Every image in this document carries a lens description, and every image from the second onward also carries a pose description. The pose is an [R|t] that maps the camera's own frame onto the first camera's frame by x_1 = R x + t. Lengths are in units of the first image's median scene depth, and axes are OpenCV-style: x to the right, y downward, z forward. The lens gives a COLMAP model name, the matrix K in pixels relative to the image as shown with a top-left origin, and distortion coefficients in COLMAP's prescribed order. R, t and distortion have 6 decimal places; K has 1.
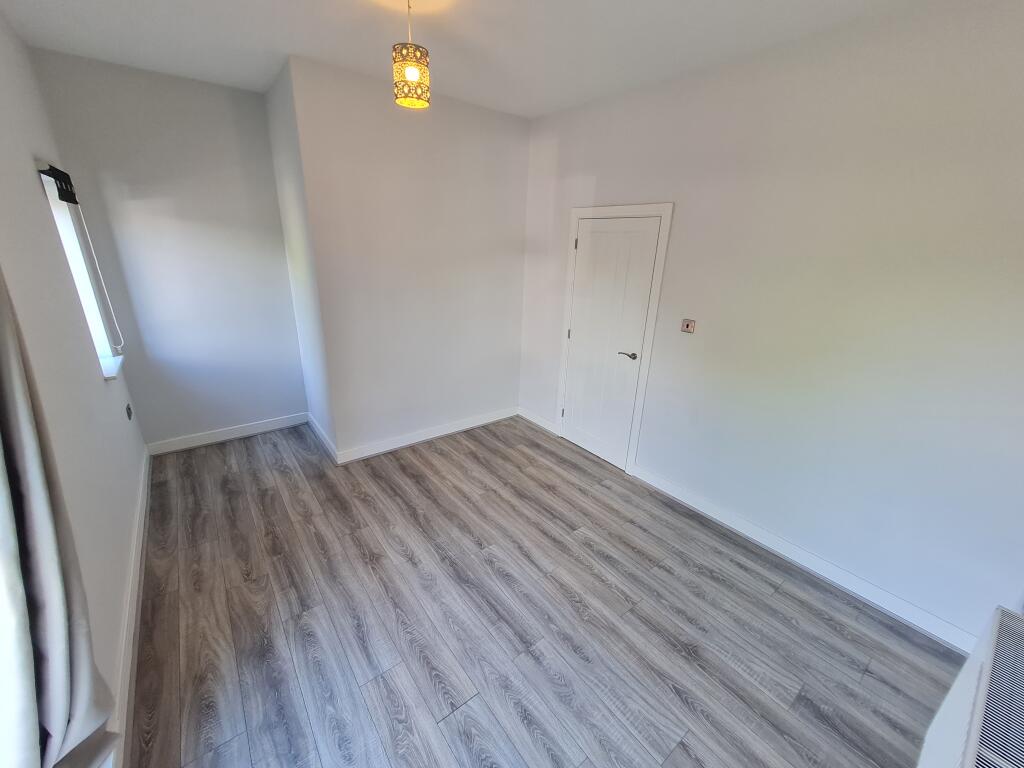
lens RADIAL K [[408.6, 0, 515.8], [0, 408.6, 384.5], [0, 0, 1]] dist [-0.000439, -0.000137]
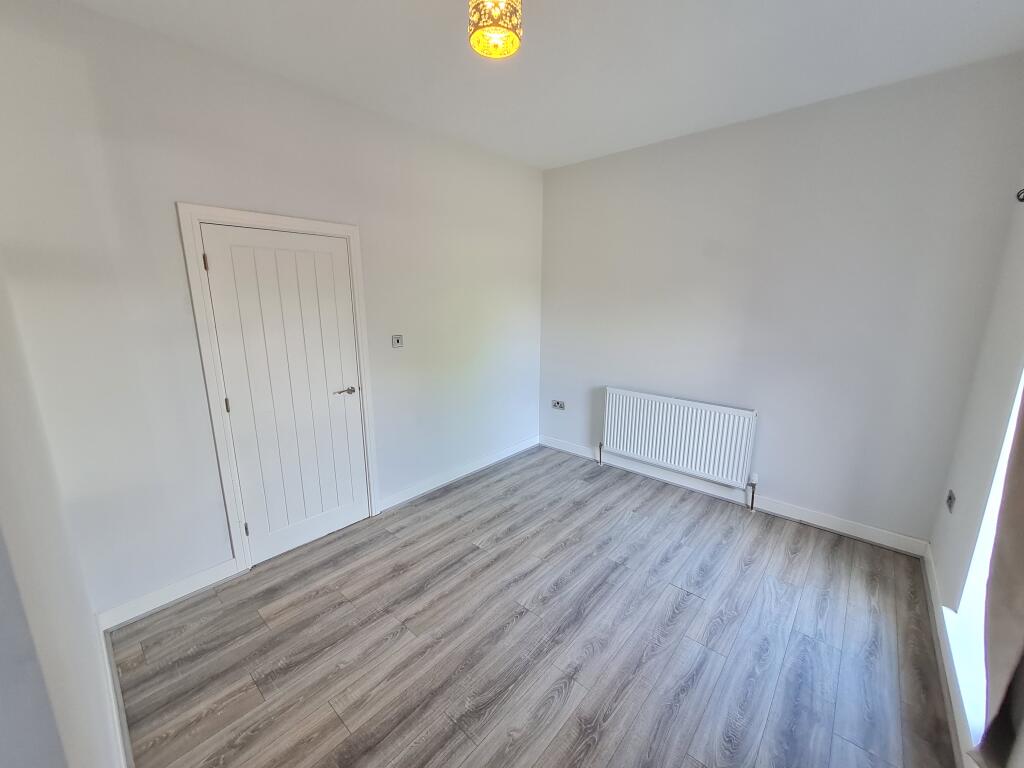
lens RADIAL K [[408.6, 0, 515.8], [0, 408.6, 384.5], [0, 0, 1]] dist [-0.000439, -0.000137]
pose [[-0.181535, -0.244481, 0.952509, -0.814074], [0.317695, 0.902084, 0.292087, -0.296581], [-0.930653, 0.355631, -0.086089, 0.969866]]
